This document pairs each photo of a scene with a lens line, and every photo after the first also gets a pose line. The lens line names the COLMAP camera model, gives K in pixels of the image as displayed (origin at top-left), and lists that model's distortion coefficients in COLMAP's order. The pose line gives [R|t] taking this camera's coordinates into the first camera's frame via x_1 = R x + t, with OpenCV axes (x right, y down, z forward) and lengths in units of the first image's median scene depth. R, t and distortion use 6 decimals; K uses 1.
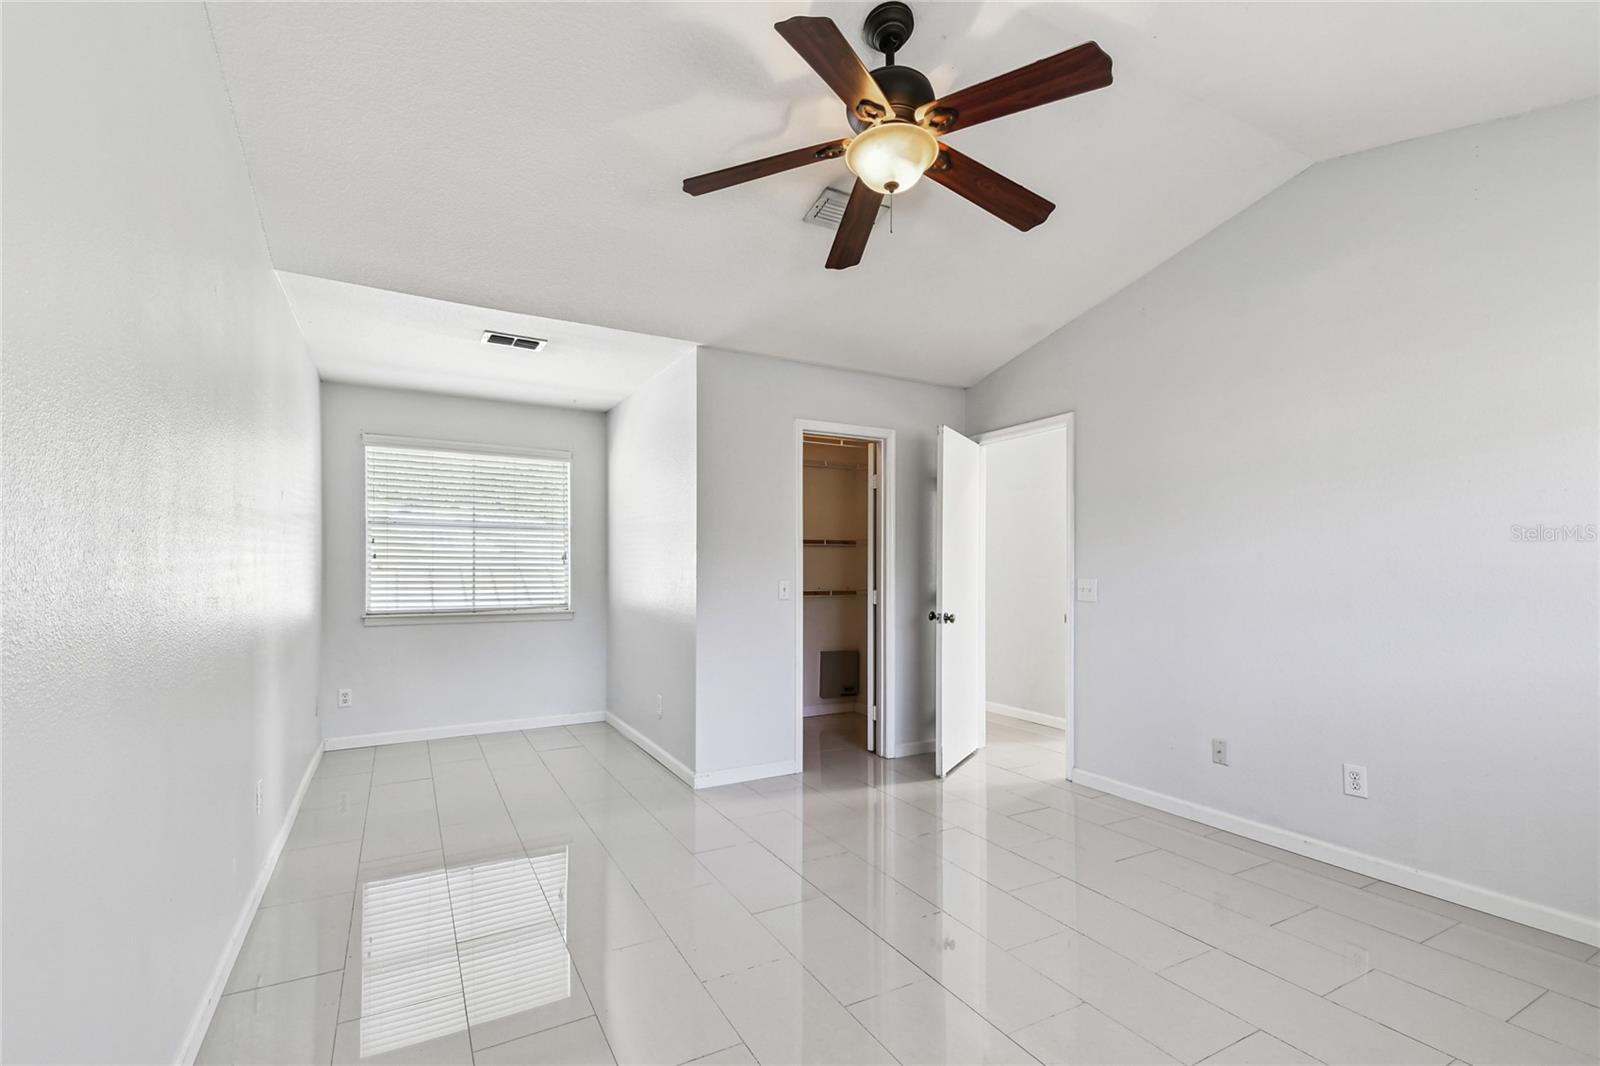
lens RADIAL K [[703.9, 0, 804.6], [0, 703.9, 541.1], [0, 0, 1]] dist [0.003711, -0.000050]
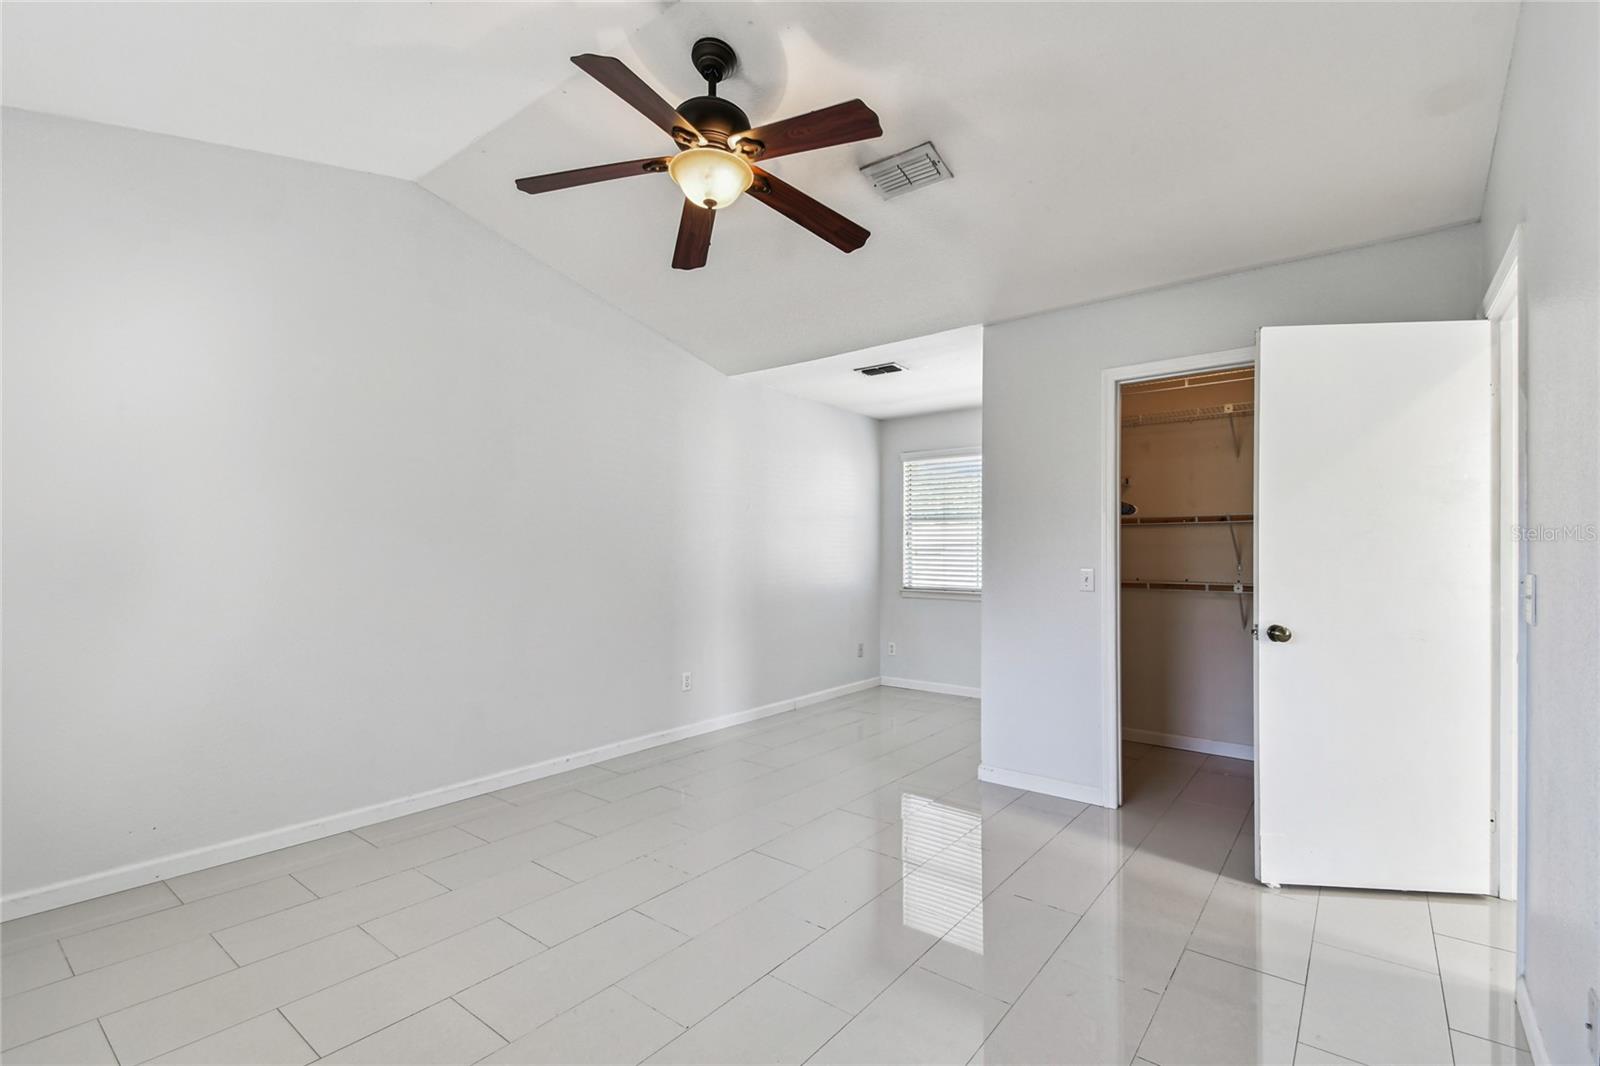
lens RADIAL K [[712.7, 0, 807.1], [0, 712.7, 507.1], [0, 0, 1]] dist [0.002194, -0.000258]
pose [[0.358590, -0.059017, -0.931628, 0.641586], [0.018348, 0.998252, -0.056175, 0.025644], [0.933315, 0.003050, 0.359046, 0.388445]]
